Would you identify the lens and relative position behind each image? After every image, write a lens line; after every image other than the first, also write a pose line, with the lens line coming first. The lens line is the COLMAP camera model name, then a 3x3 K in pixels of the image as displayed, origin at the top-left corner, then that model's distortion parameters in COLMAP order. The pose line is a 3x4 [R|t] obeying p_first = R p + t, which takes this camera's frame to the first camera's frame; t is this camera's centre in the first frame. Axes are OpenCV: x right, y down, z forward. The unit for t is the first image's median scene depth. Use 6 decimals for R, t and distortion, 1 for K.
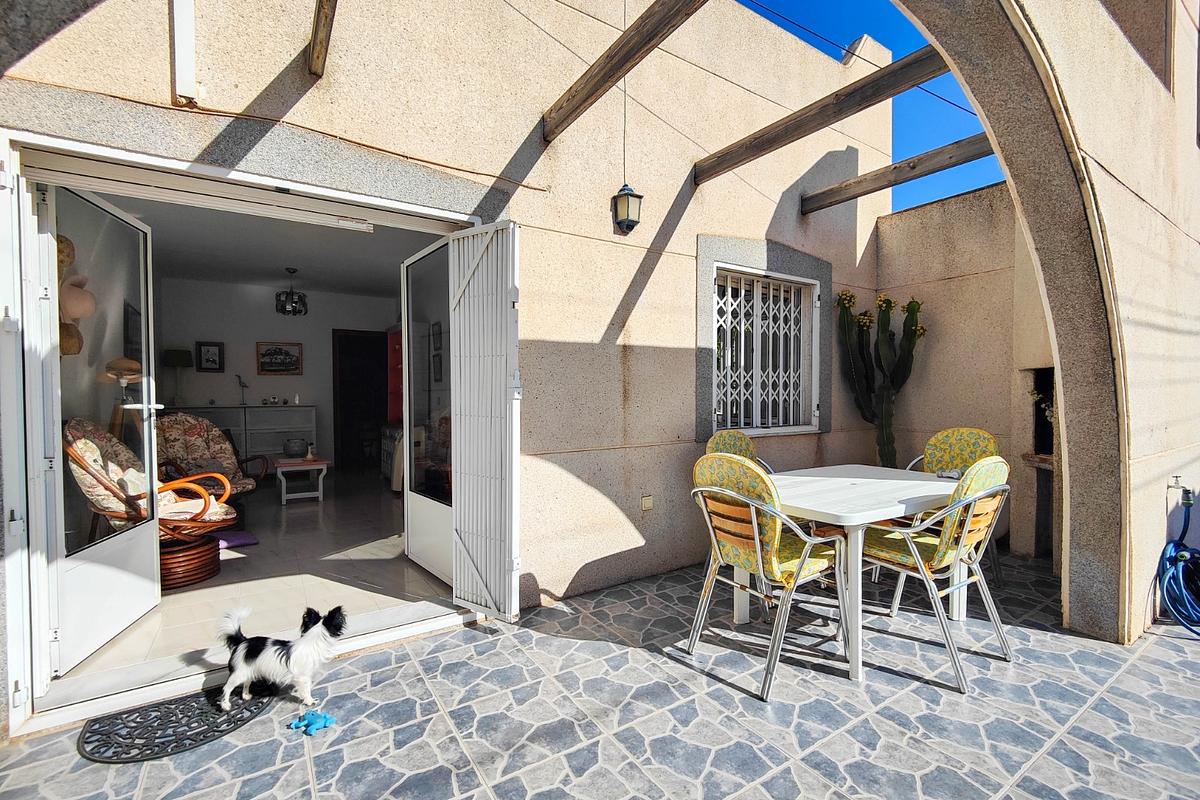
lens RADIAL K [[526.2, 0, 606.0], [0, 526.2, 403.4], [0, 0, 1]] dist [0.025244, -0.021300]
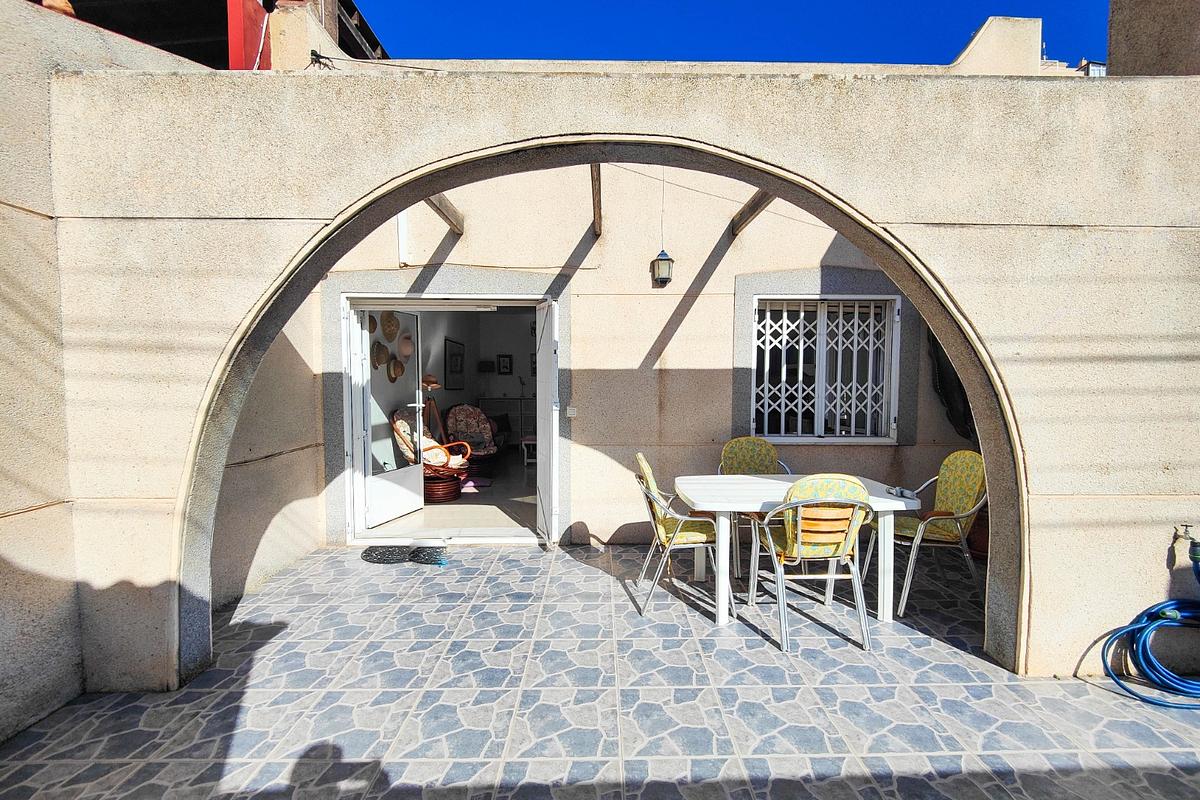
lens RADIAL K [[526.2, 0, 606.0], [0, 526.2, 403.4], [0, 0, 1]] dist [0.025244, -0.021300]
pose [[0.838504, 0.032026, -0.543954, 0.750838], [-0.017212, 0.999330, 0.032306, -0.073898], [0.544624, -0.017726, 0.838493, -0.241638]]
